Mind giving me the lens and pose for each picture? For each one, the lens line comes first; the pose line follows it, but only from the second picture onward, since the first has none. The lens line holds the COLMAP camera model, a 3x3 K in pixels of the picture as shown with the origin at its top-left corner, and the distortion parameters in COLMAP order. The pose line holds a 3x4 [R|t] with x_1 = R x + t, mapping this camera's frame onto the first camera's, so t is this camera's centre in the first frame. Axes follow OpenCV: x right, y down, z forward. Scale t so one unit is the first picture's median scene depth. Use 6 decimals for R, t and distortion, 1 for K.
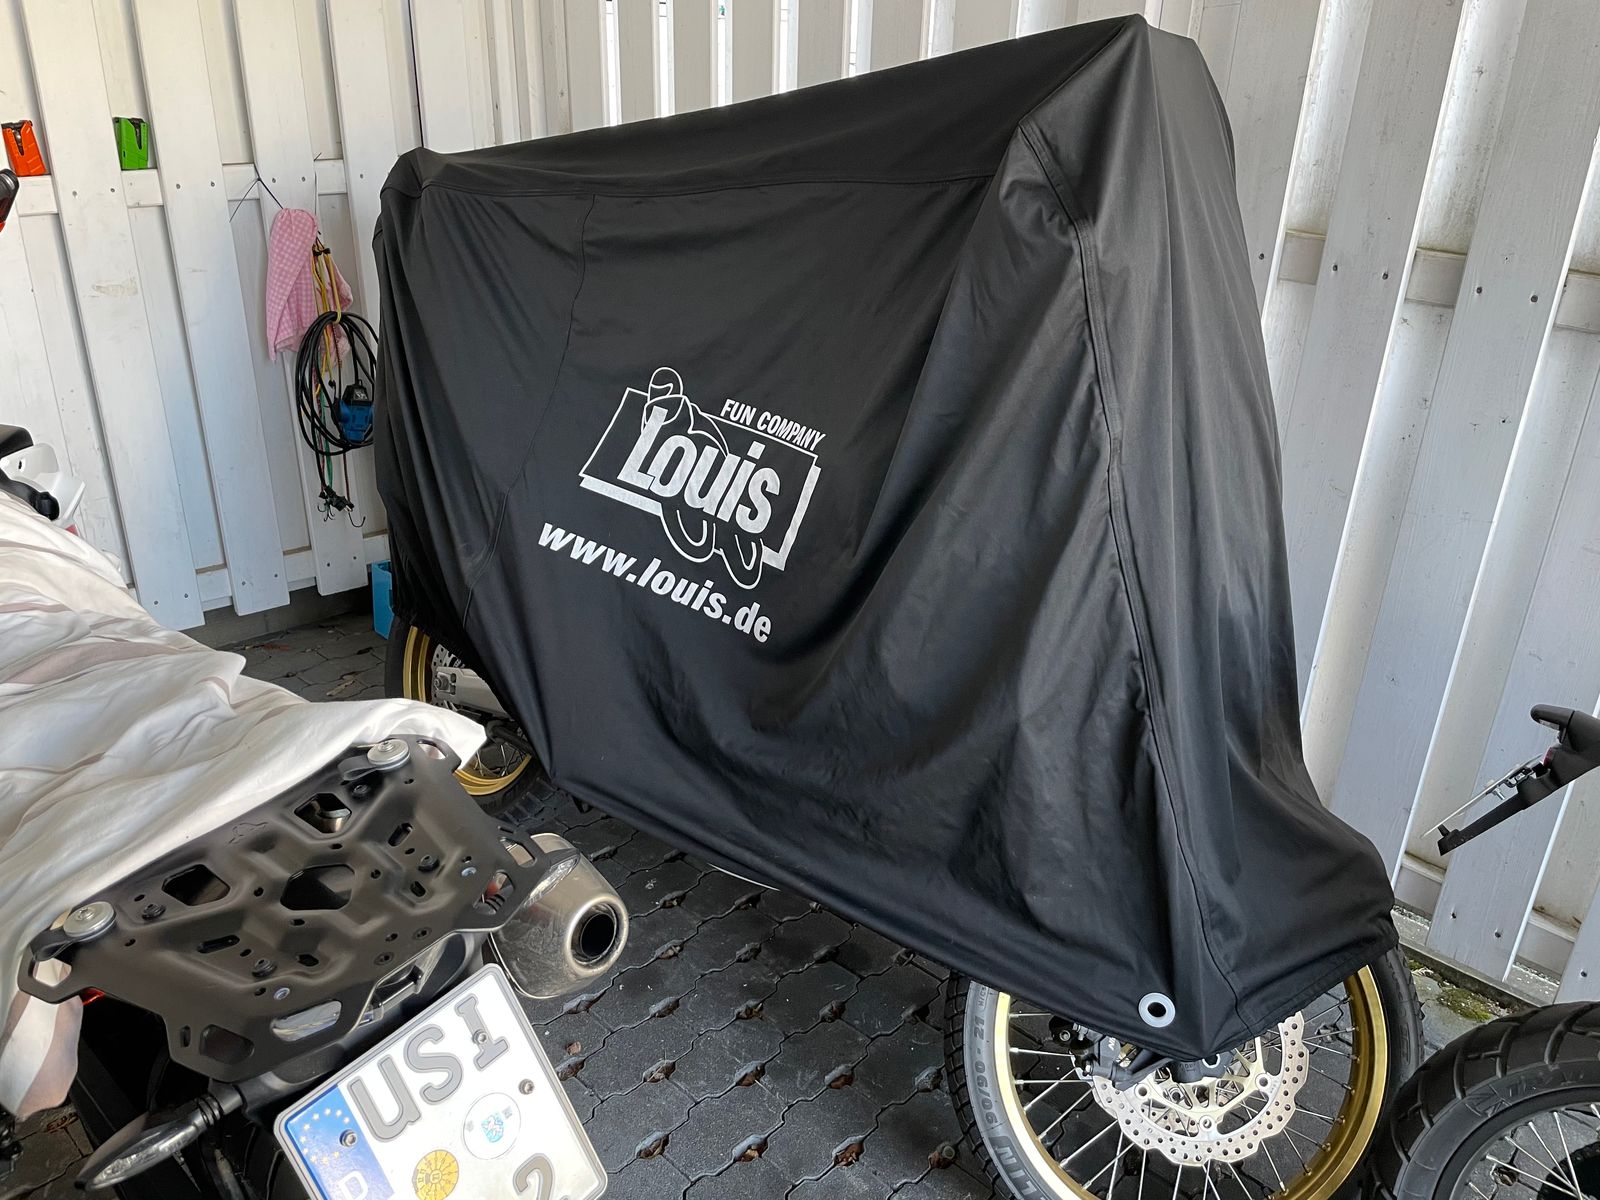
lens RADIAL K [[1225.3, 0, 805.3], [0, 1225.3, 589.9], [0, 0, 1]] dist [0.051817, -0.072319]
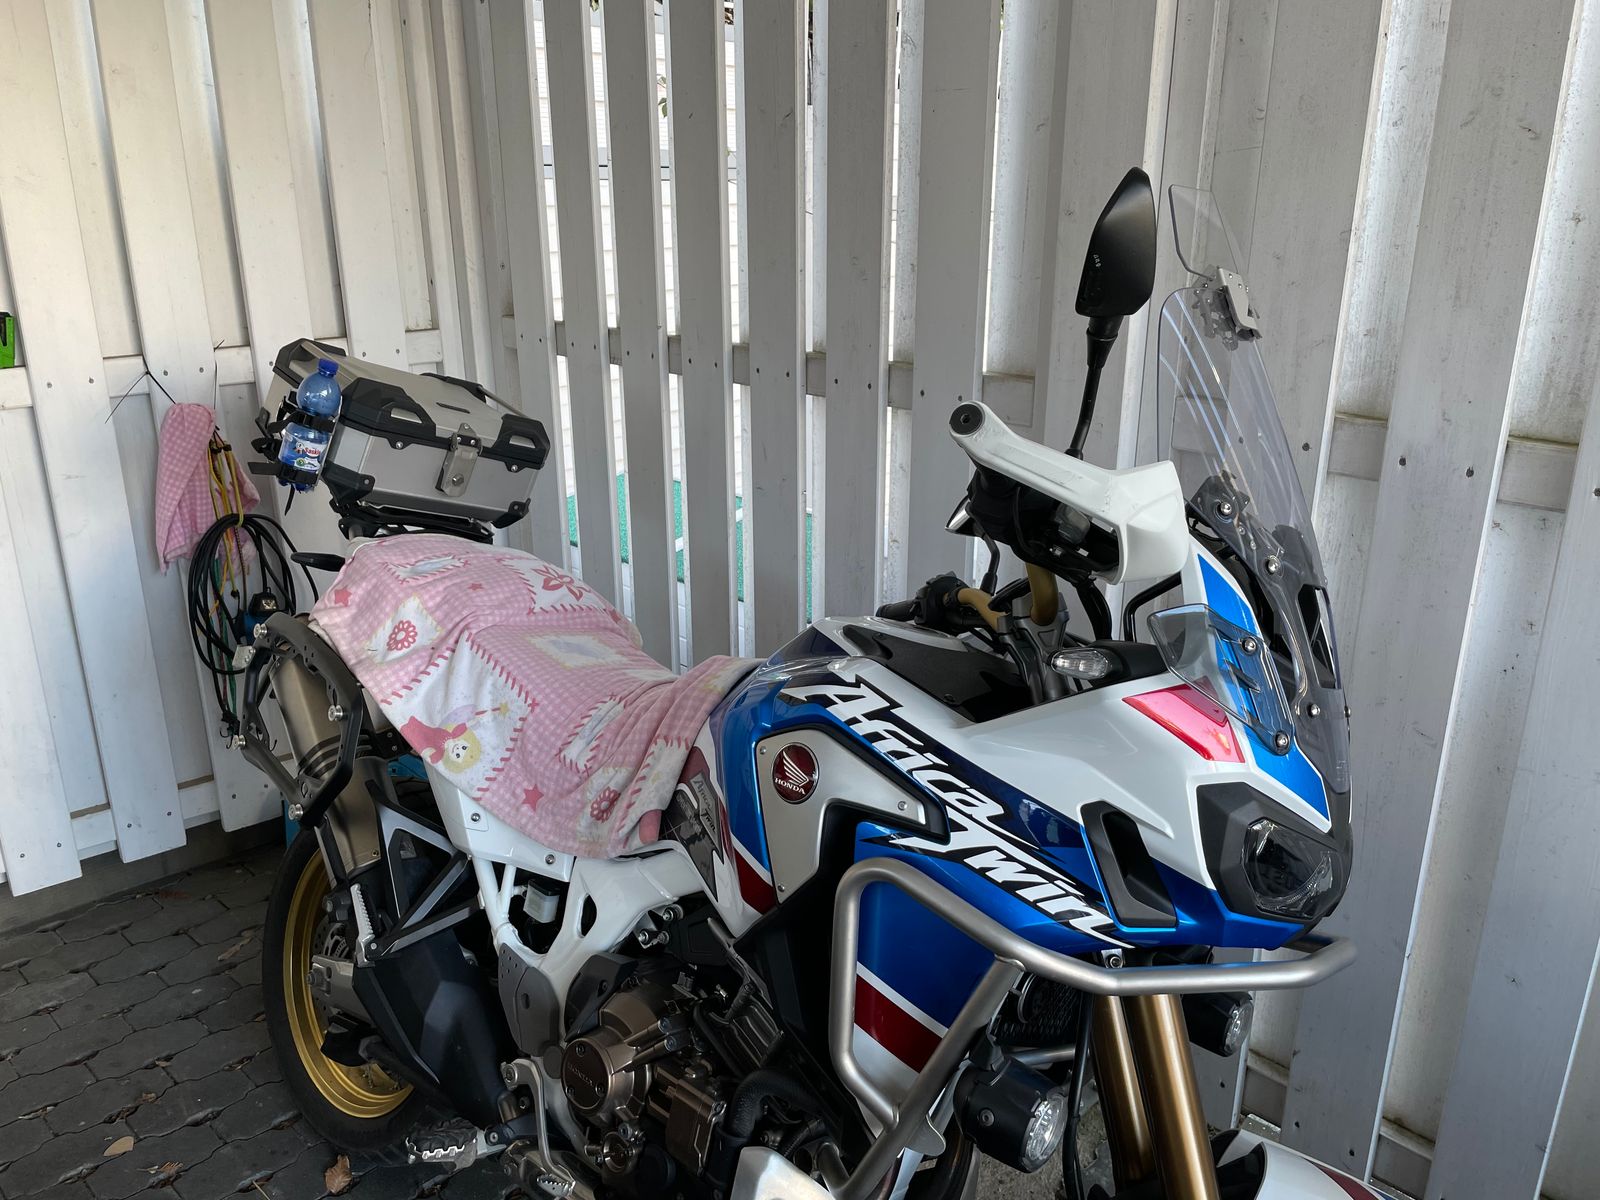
lens RADIAL K [[1225.3, 0, 800.3], [0, 1225.3, 592.1], [0, 0, 1]] dist [0.051817, -0.072319]
pose [[0.999430, -0.026101, -0.021410, 0.061994], [0.023708, 0.994161, -0.105271, -0.110170], [0.024033, 0.104703, 0.994213, 0.226756]]
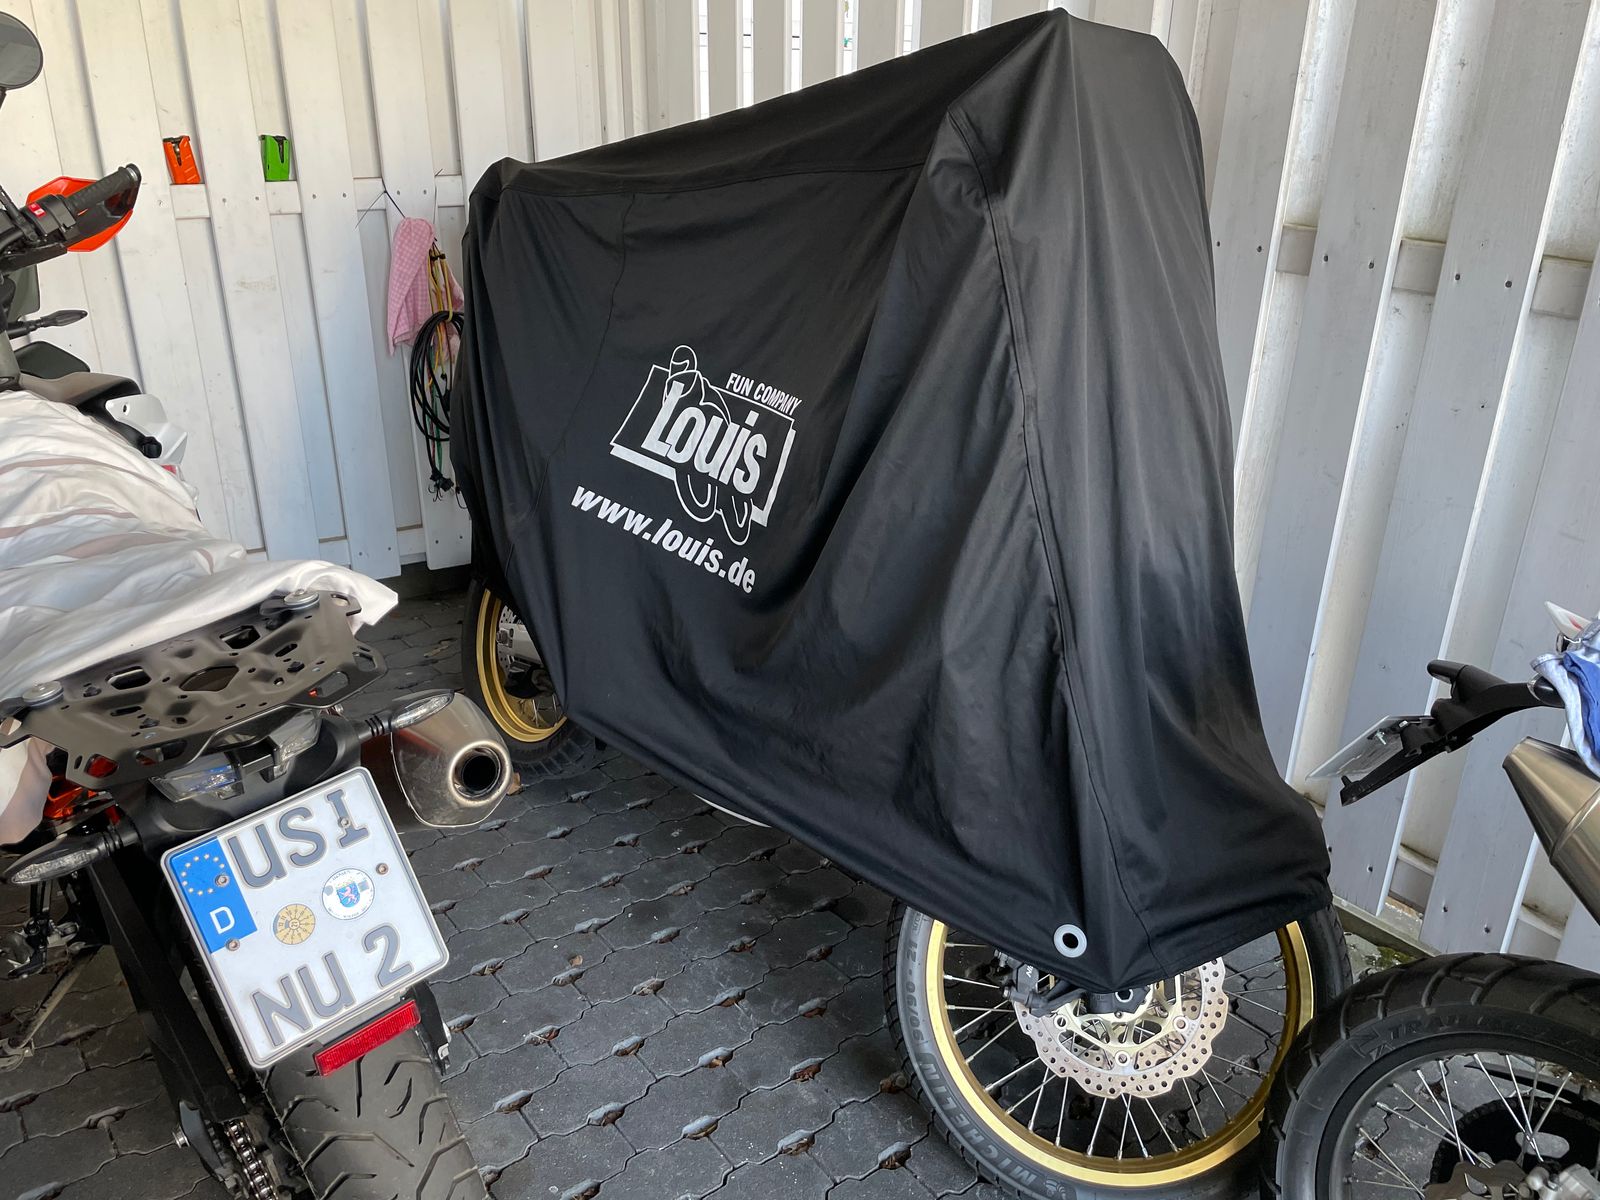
lens RADIAL K [[1225.3, 0, 801.0], [0, 1225.3, 596.1], [0, 0, 1]] dist [0.051817, -0.072319]
pose [[0.989115, 0.042270, -0.140944, 0.163505], [-0.045917, 0.998687, -0.022721, 0.067259], [0.139799, 0.028945, 0.989757, -0.074496]]
